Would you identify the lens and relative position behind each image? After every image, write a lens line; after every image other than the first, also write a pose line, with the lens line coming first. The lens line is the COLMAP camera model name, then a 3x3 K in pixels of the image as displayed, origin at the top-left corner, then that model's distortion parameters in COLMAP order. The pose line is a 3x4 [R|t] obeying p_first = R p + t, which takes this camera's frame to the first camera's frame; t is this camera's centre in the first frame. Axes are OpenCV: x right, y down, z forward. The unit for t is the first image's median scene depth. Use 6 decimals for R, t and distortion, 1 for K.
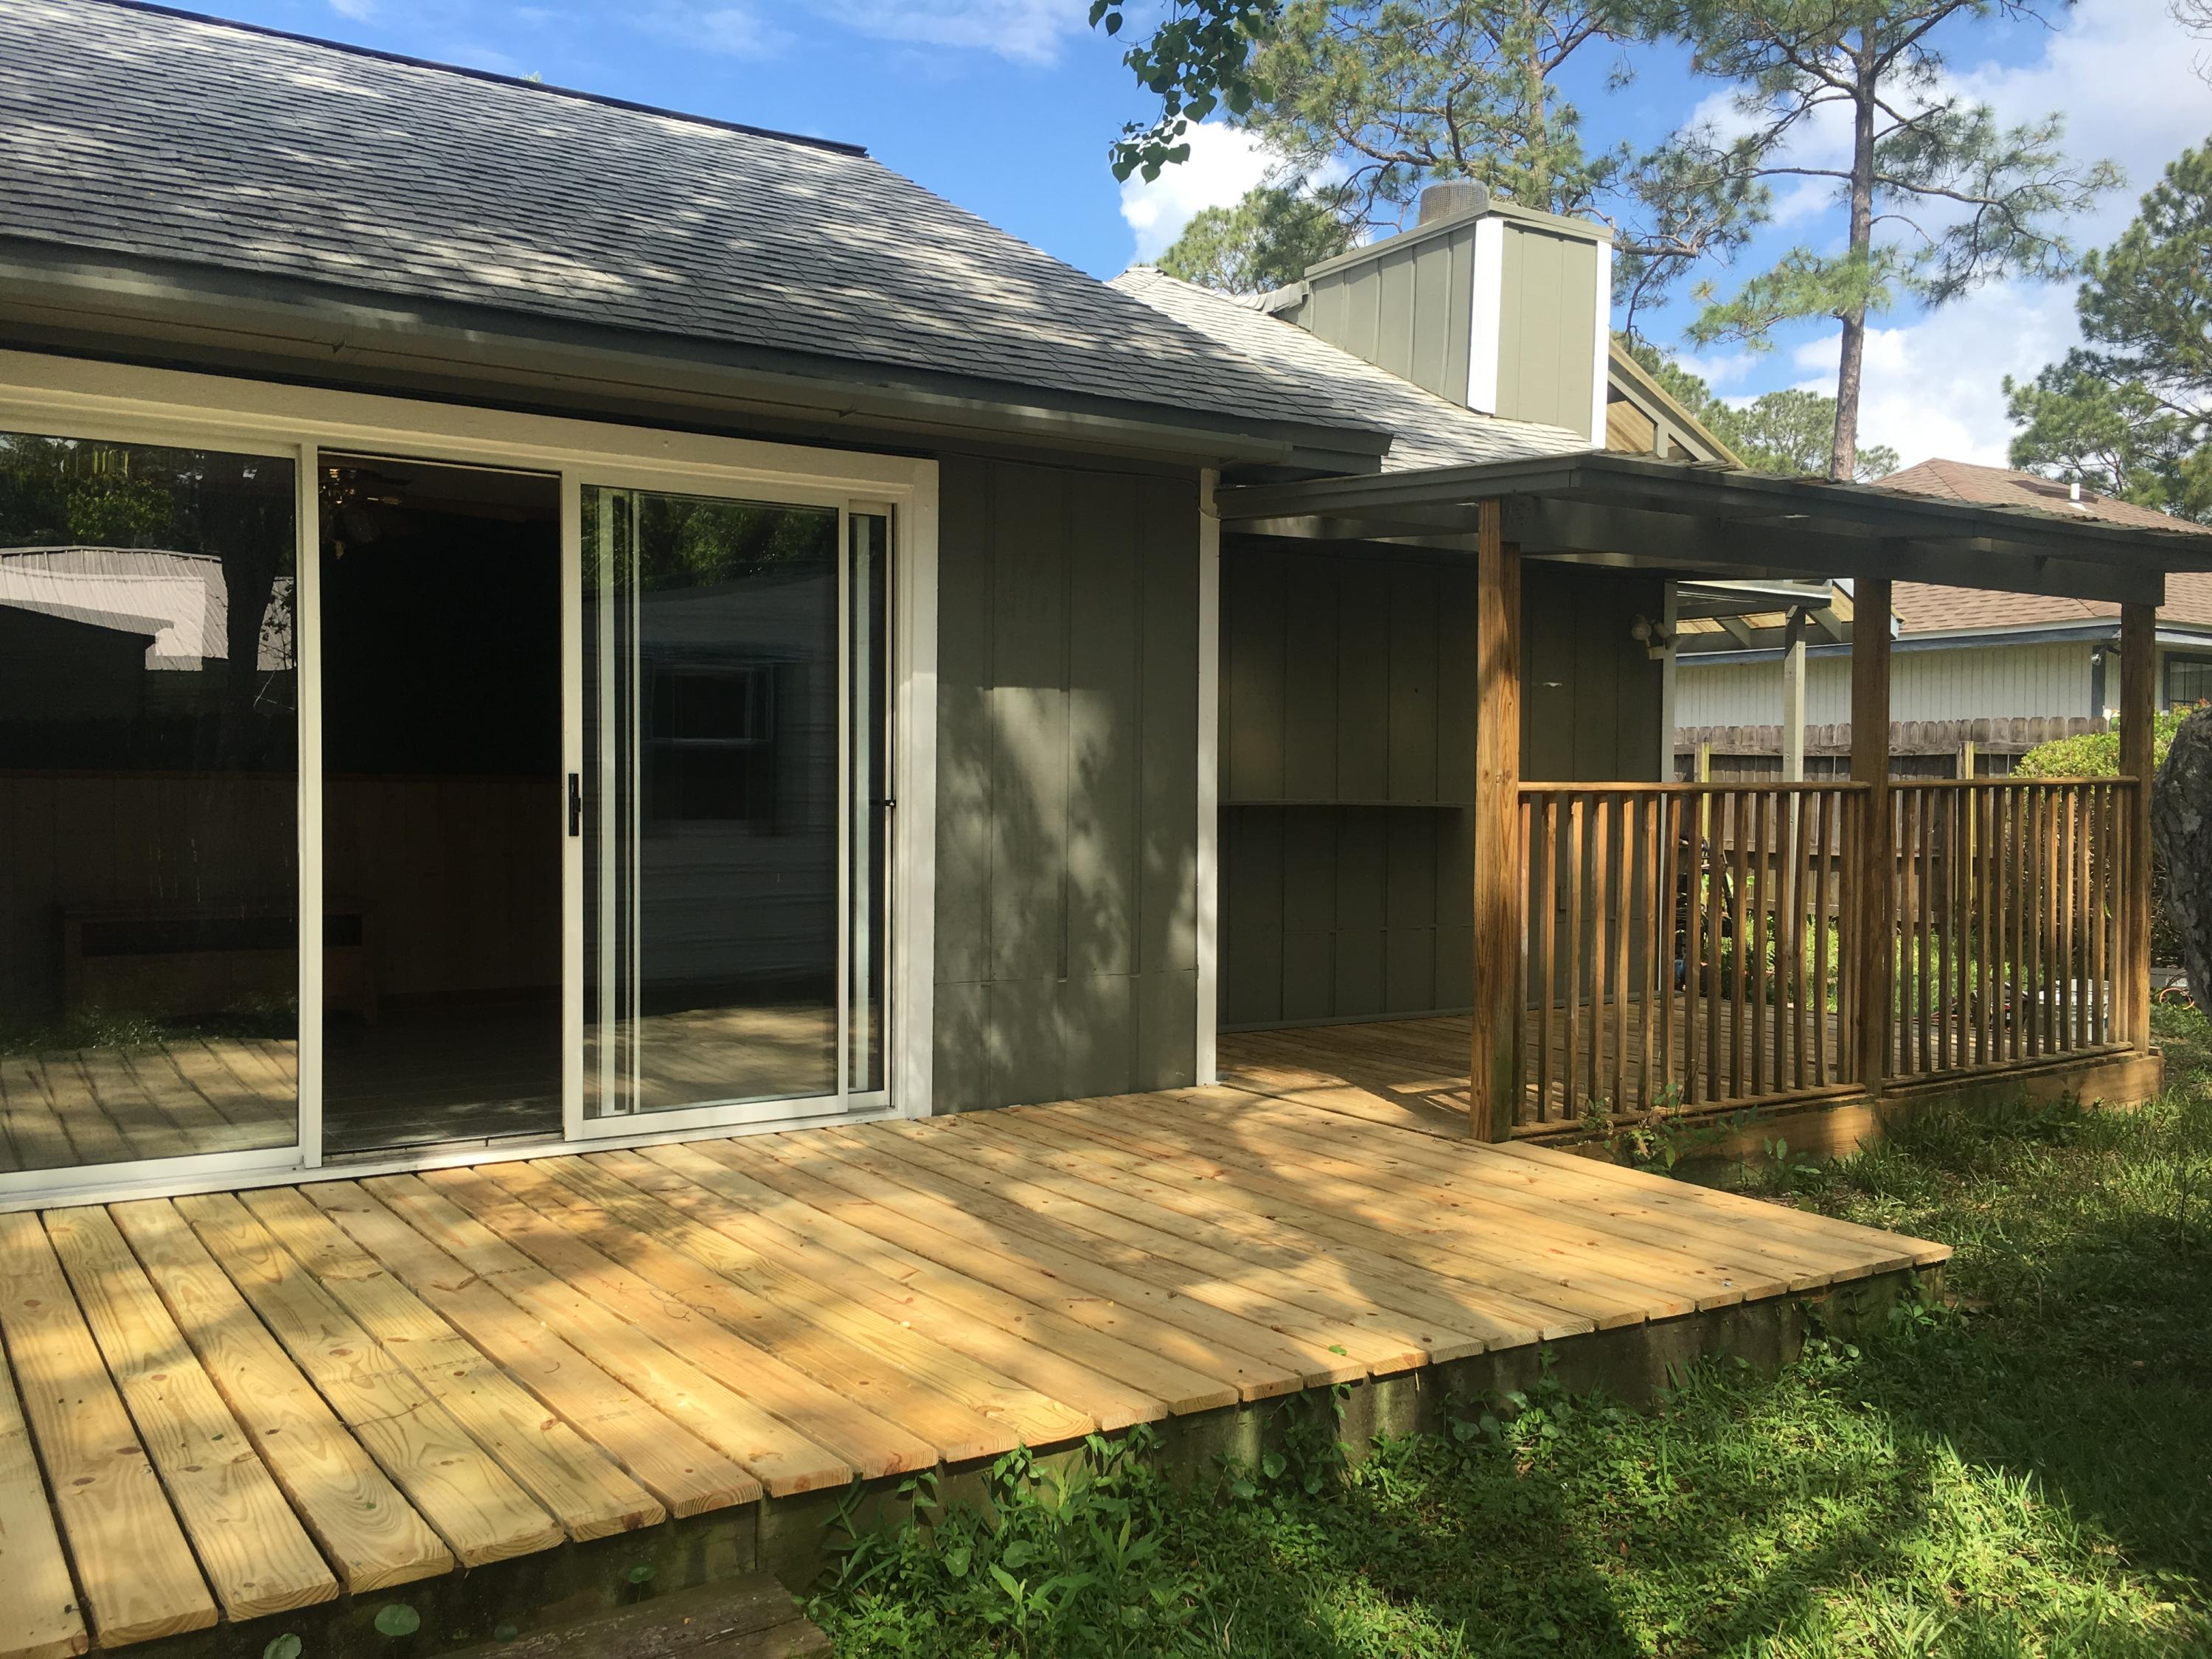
lens RADIAL K [[1915.1, 0, 1110.9], [0, 1915.1, 834.9], [0, 0, 1]] dist [0.073702, -0.110575]
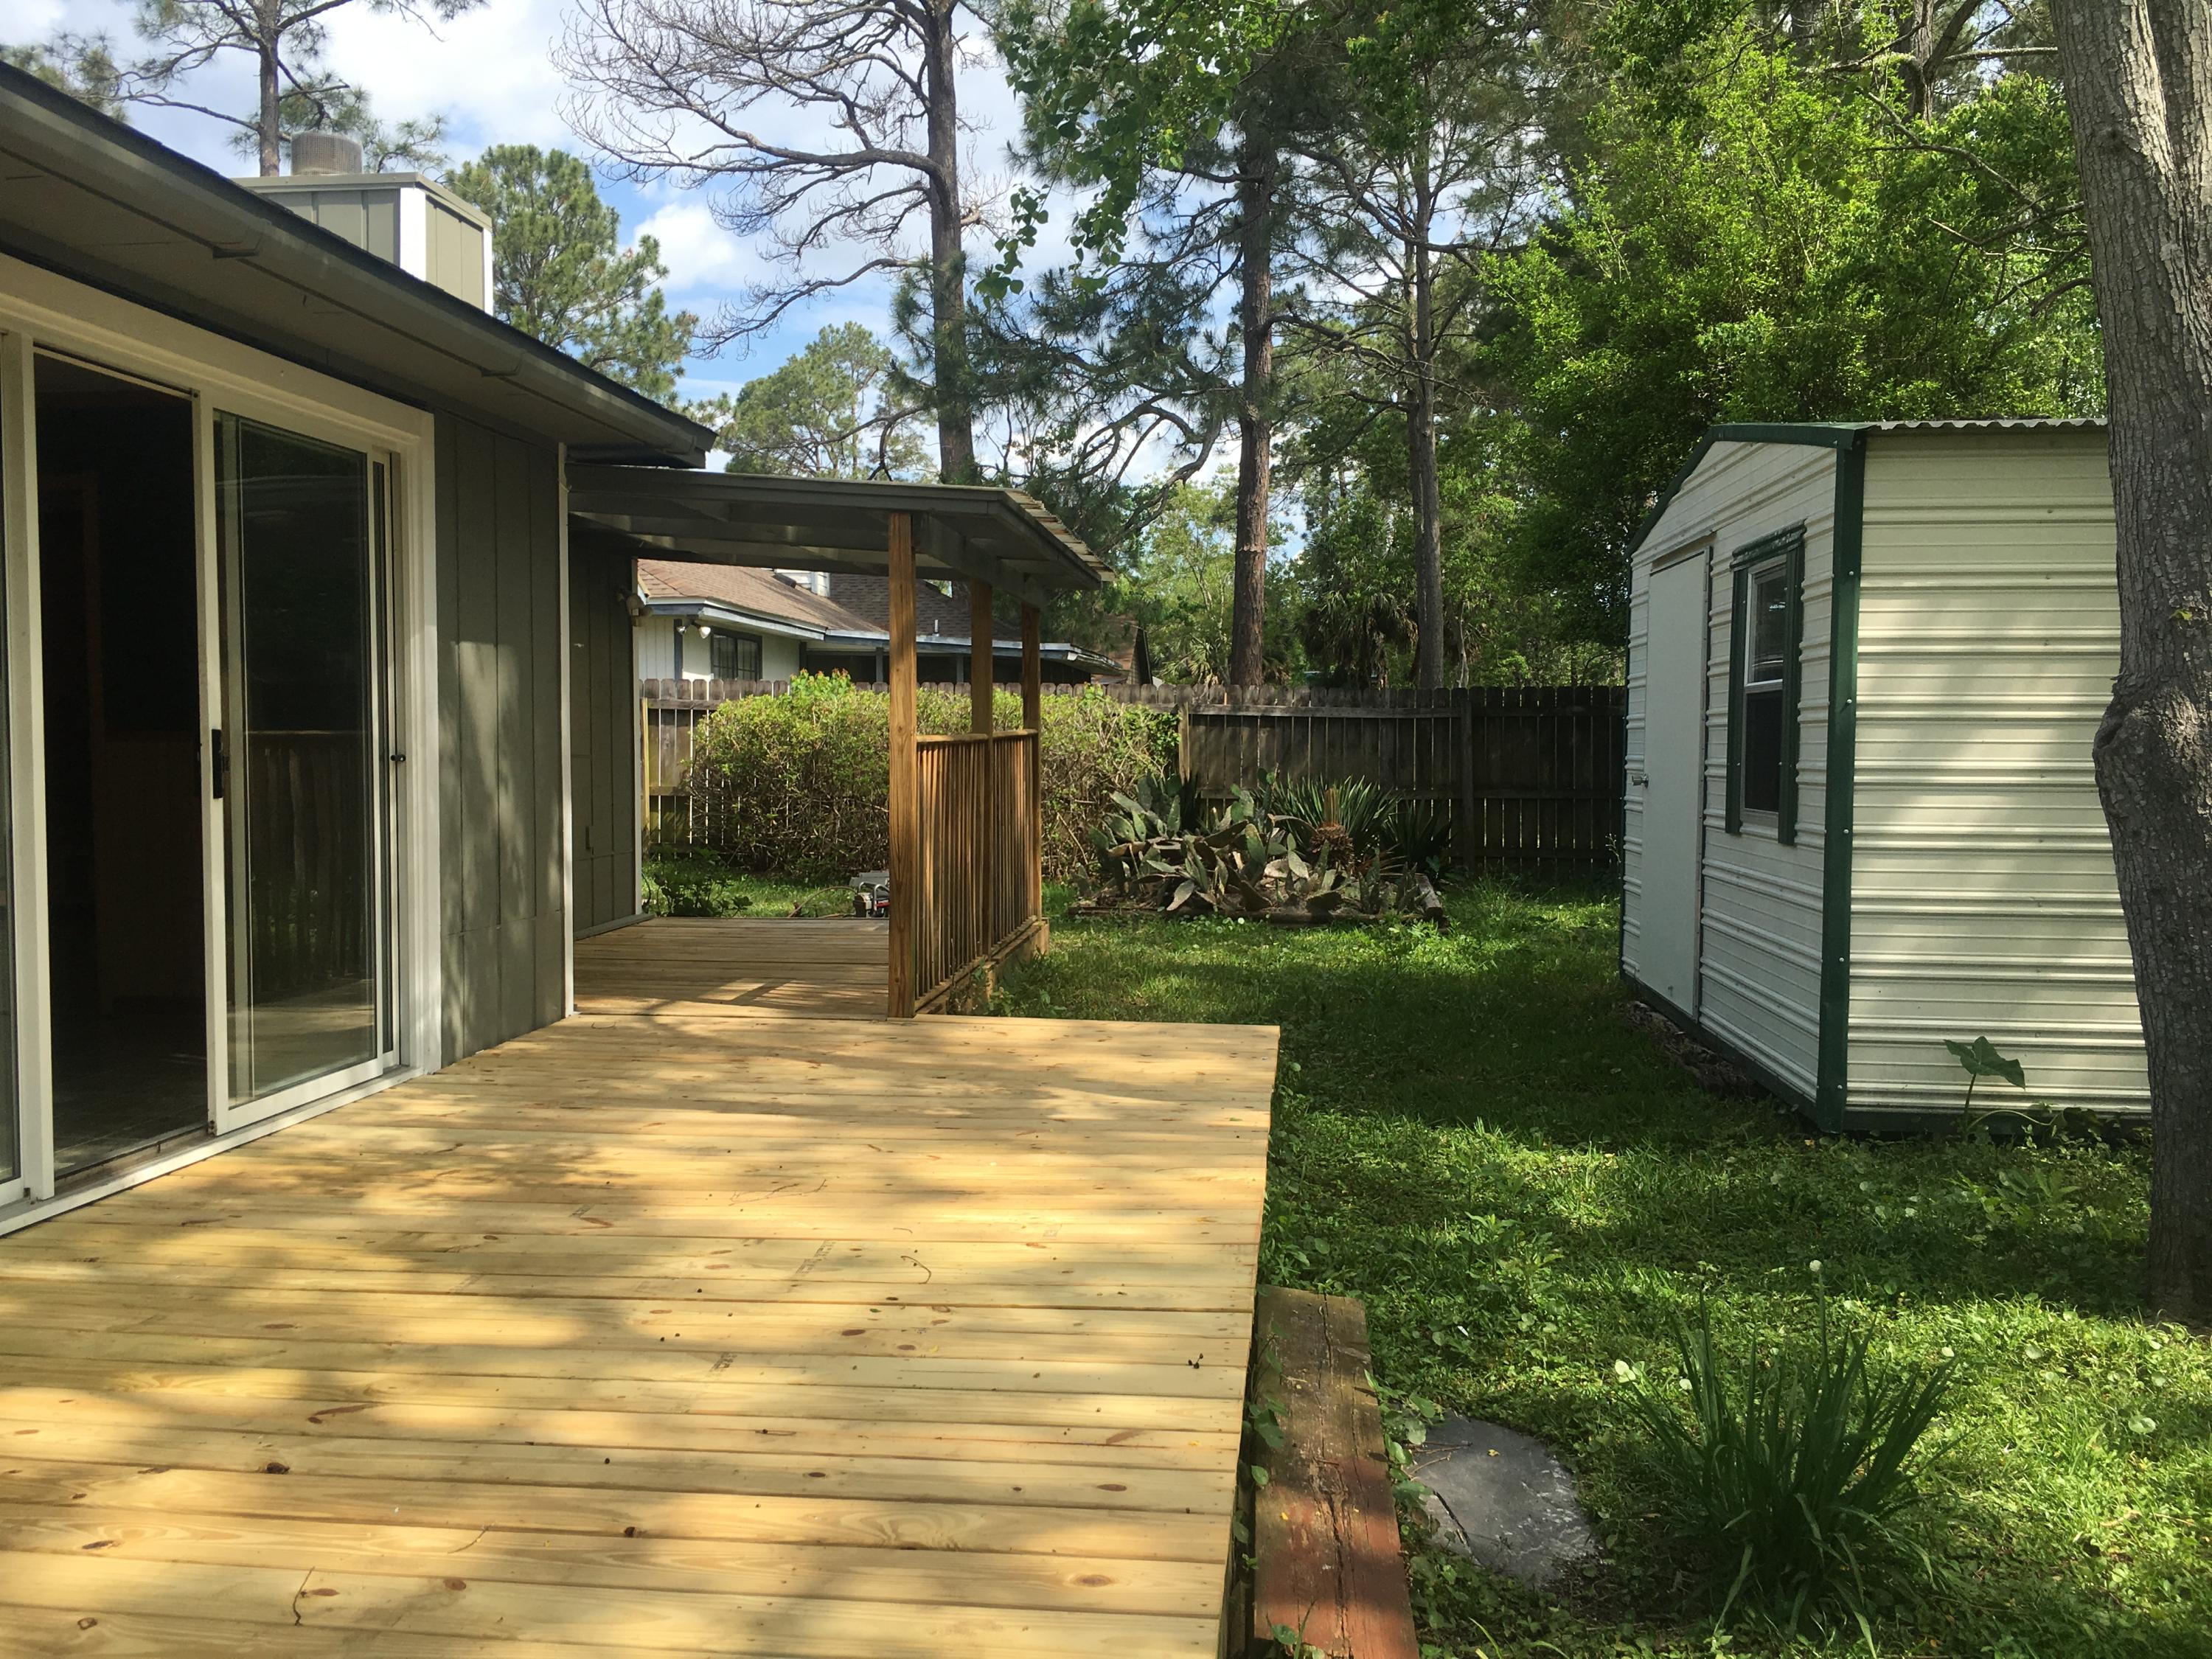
lens RADIAL K [[1915.1, 0, 1109.8], [0, 1915.1, 836.8], [0, 0, 1]] dist [0.073702, -0.110575]
pose [[0.625293, -0.045246, 0.779077, -0.397004], [0.023546, 0.998957, 0.039118, -0.003778], [-0.780035, -0.006116, 0.625706, 0.056788]]
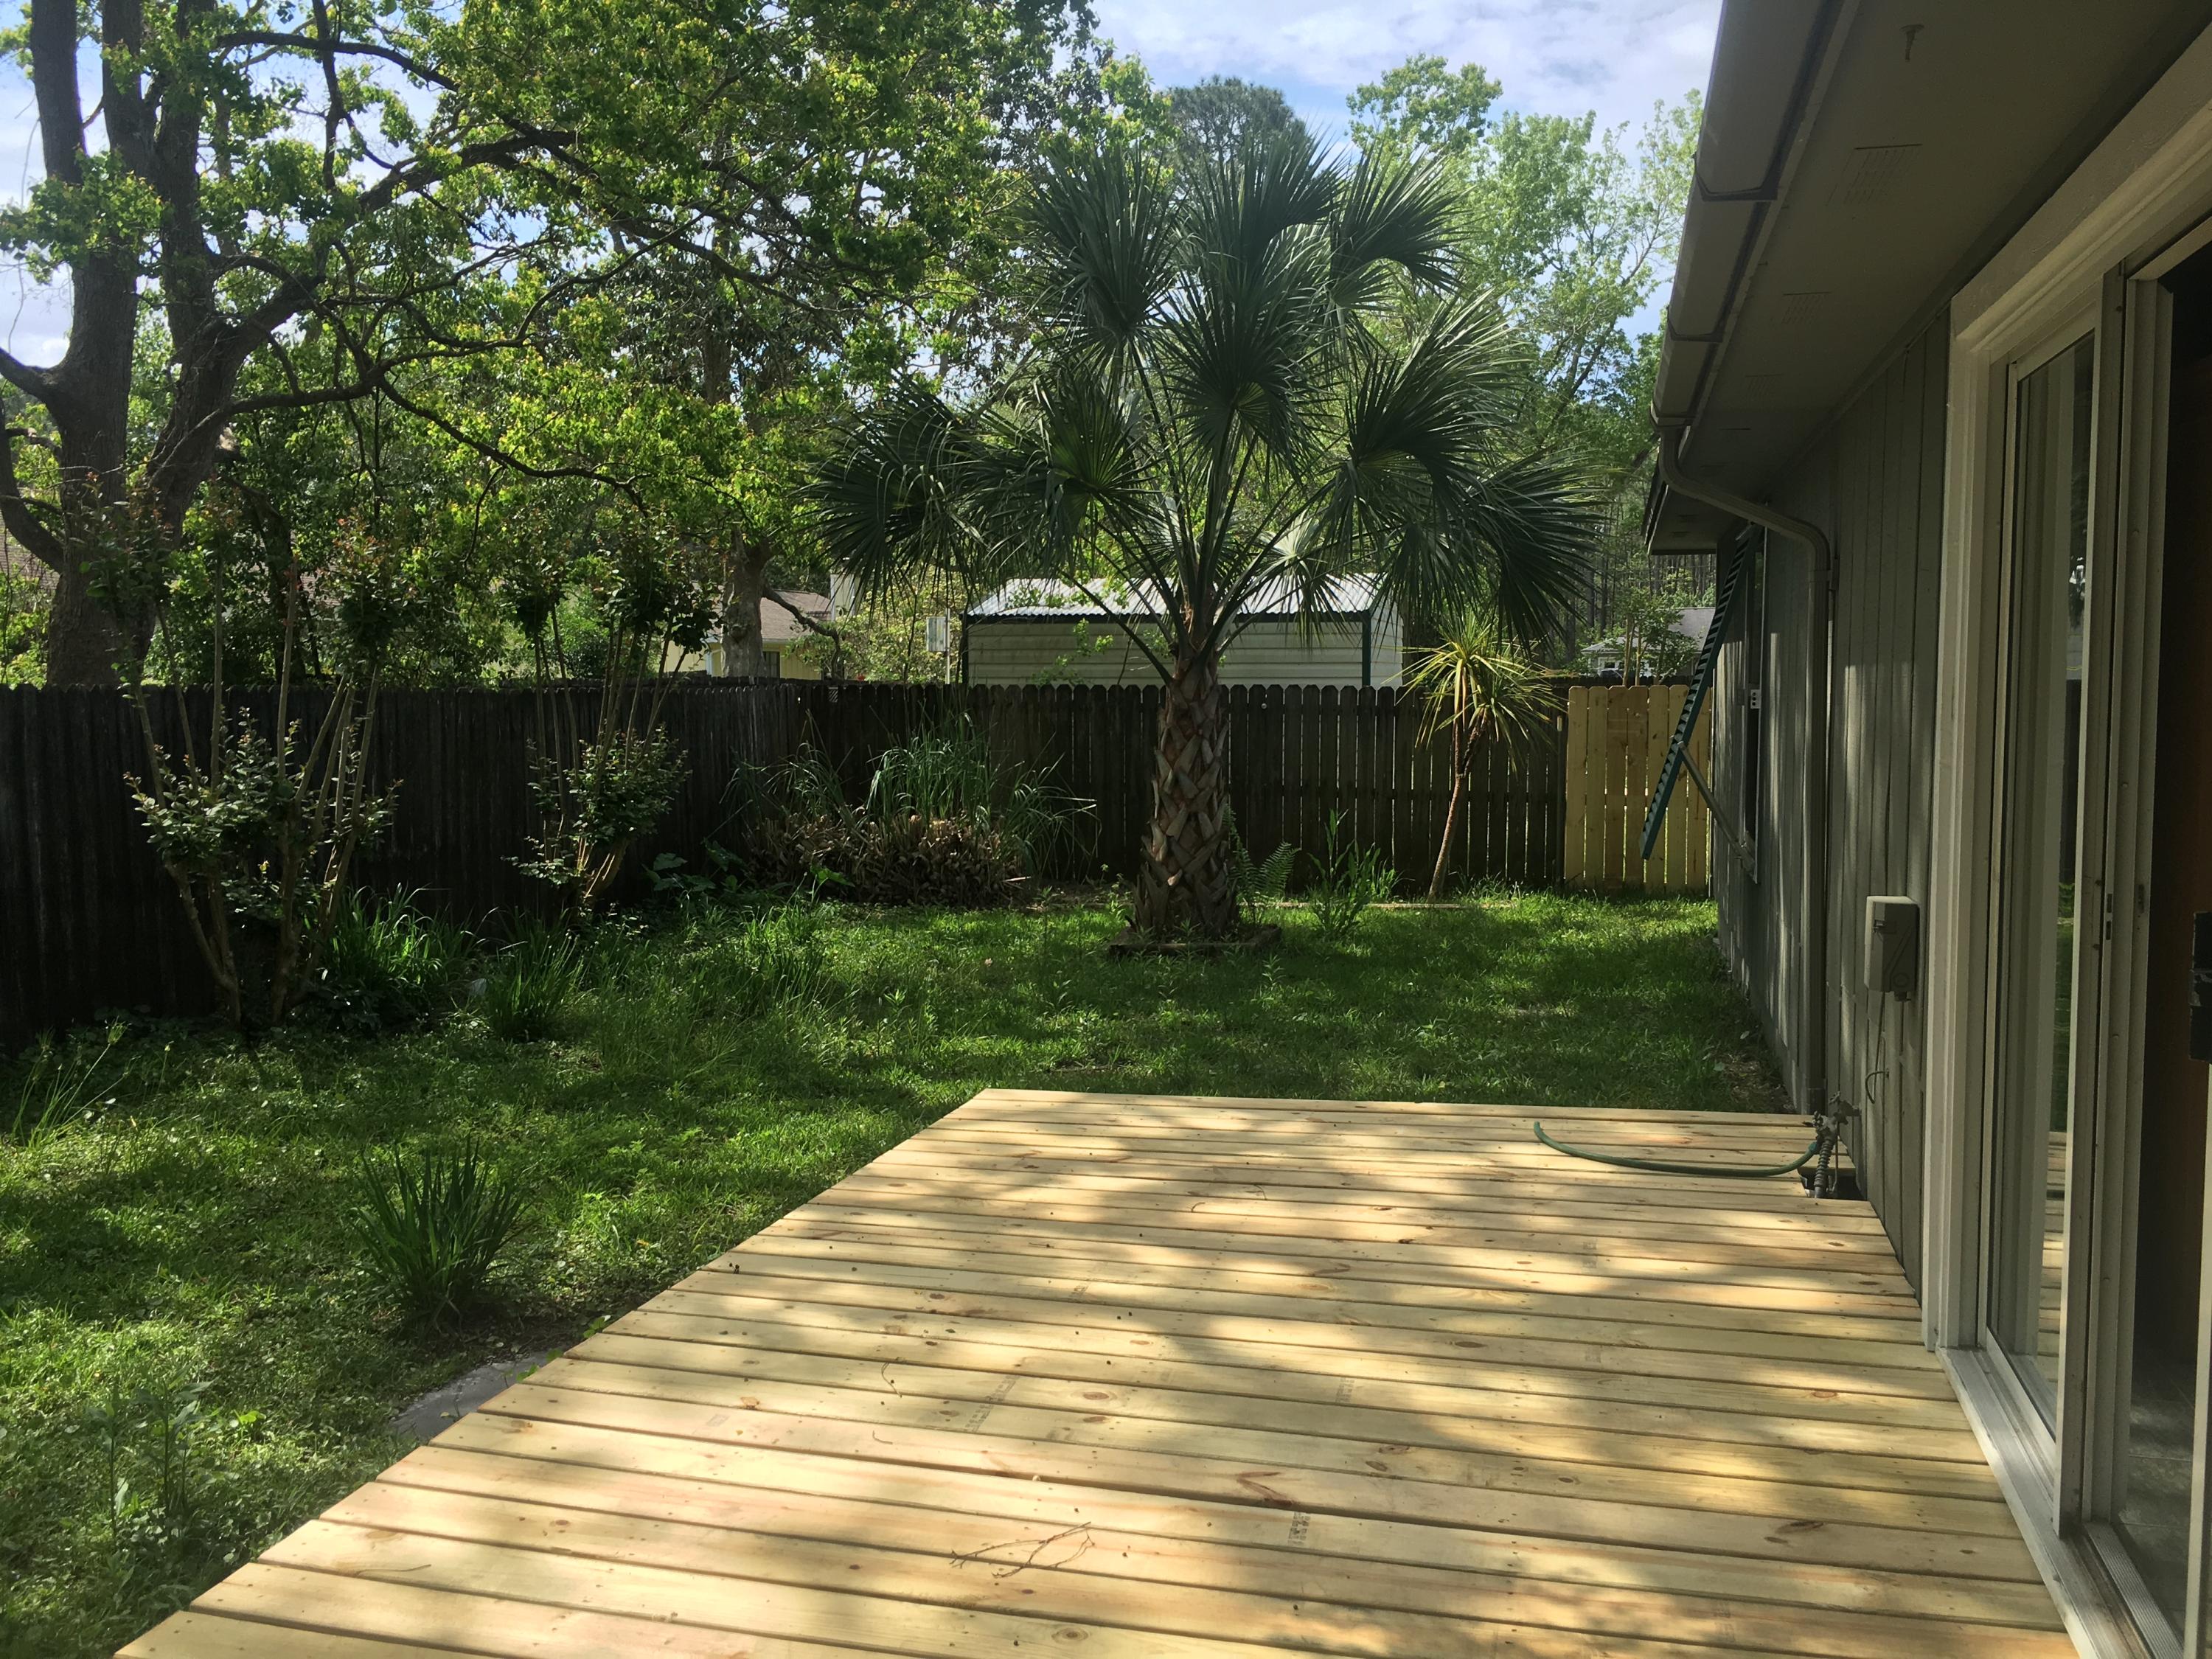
lens RADIAL K [[1915.1, 0, 1095.6], [0, 1915.1, 840.3], [0, 0, 1]] dist [0.073702, -0.110575]
pose [[-0.740085, 0.048583, -0.670756, 0.099294], [-0.024240, 0.994812, 0.098799, -0.045709], [0.672076, 0.089379, -0.735068, 0.628298]]
